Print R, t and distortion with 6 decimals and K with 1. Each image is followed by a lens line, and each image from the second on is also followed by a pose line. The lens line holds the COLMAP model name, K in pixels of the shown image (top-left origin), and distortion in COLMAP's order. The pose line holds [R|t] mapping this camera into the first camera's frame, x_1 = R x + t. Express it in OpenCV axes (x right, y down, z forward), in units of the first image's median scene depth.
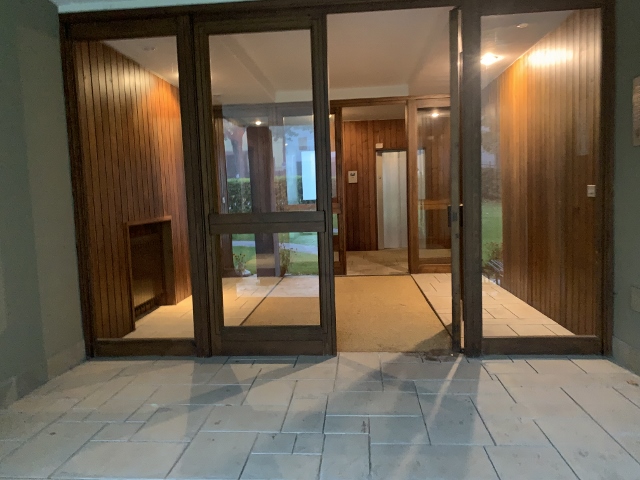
lens RADIAL K [[485.7, 0, 317.6], [0, 485.7, 237.7], [0, 0, 1]] dist [0.041348, -0.045786]
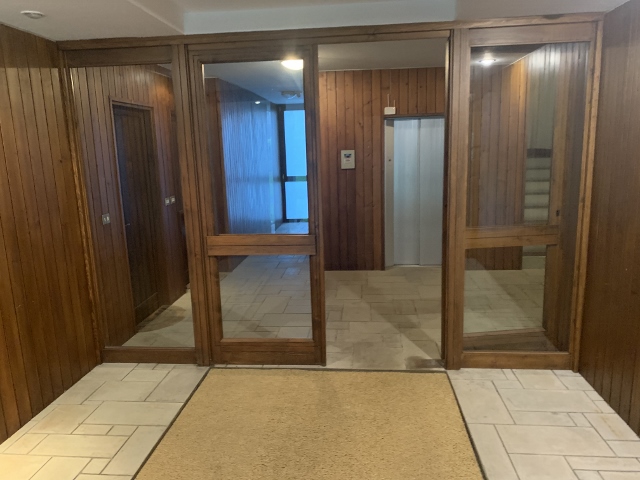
lens RADIAL K [[485.7, 0, 315.7], [0, 485.7, 239.2], [0, 0, 1]] dist [0.041348, -0.045786]
pose [[0.999885, 0.006228, -0.013814, 0.039365], [-0.004743, 0.994459, 0.105019, -0.087185], [0.014391, -0.104941, 0.994374, 0.342036]]
